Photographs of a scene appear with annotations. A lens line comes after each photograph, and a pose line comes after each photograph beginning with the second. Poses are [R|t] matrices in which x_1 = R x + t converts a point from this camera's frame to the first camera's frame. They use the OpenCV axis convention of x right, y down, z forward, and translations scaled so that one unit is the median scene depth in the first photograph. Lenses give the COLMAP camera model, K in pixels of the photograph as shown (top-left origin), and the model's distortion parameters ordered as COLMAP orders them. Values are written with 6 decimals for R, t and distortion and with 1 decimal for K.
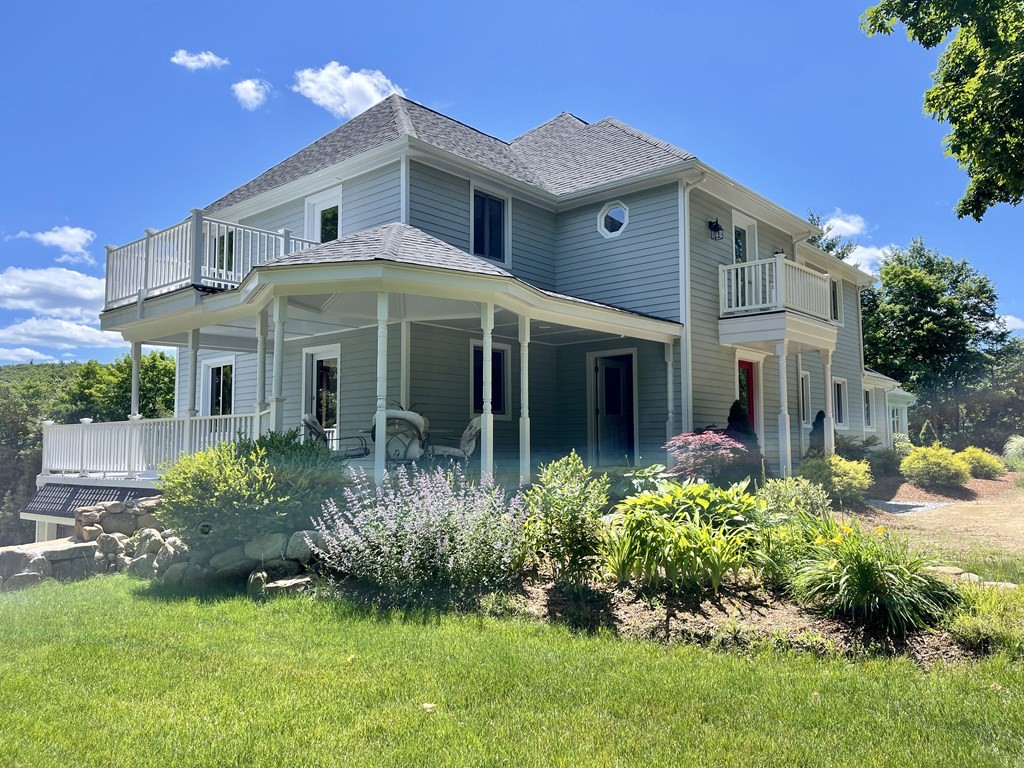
lens RADIAL K [[777.6, 0, 512.0], [0, 777.6, 384.0], [0, 0, 1]] dist [0.006247, 0.003655]
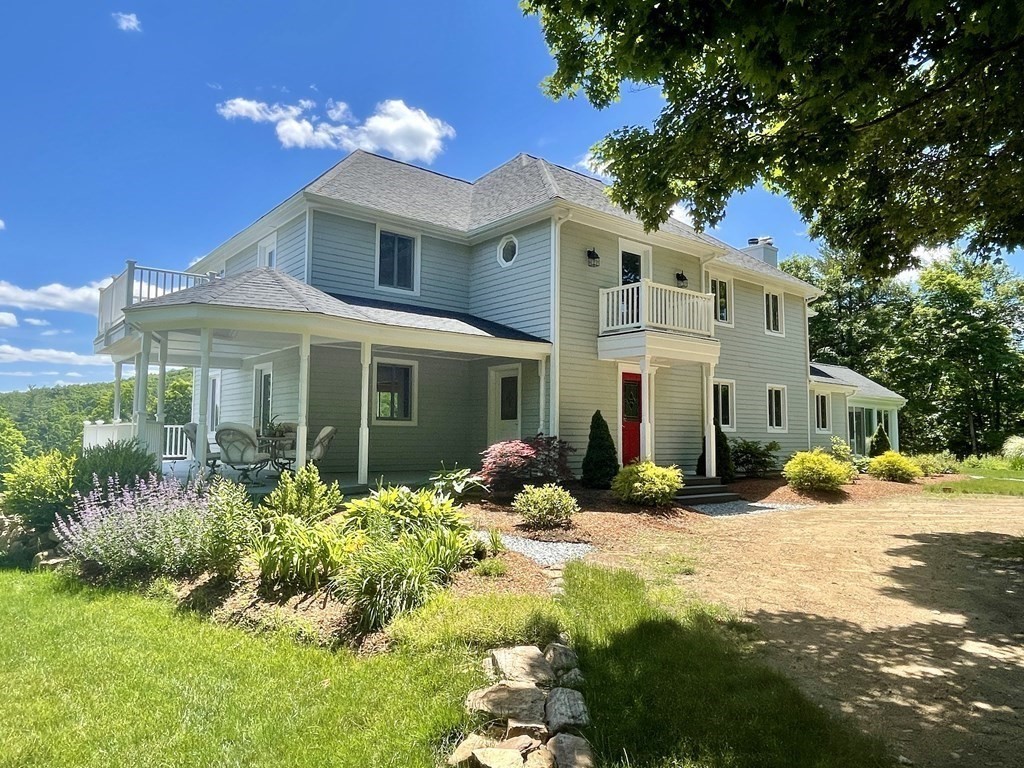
lens RADIAL K [[689.1, 0, 512.0], [0, 689.1, 384.0], [0, 0, 1]] dist [-0.020196, -0.000363]
pose [[0.987053, -0.000518, -0.160394, 0.302116], [0.001475, 0.999982, 0.005851, -0.021537], [0.160388, -0.006012, 0.987036, -0.001898]]
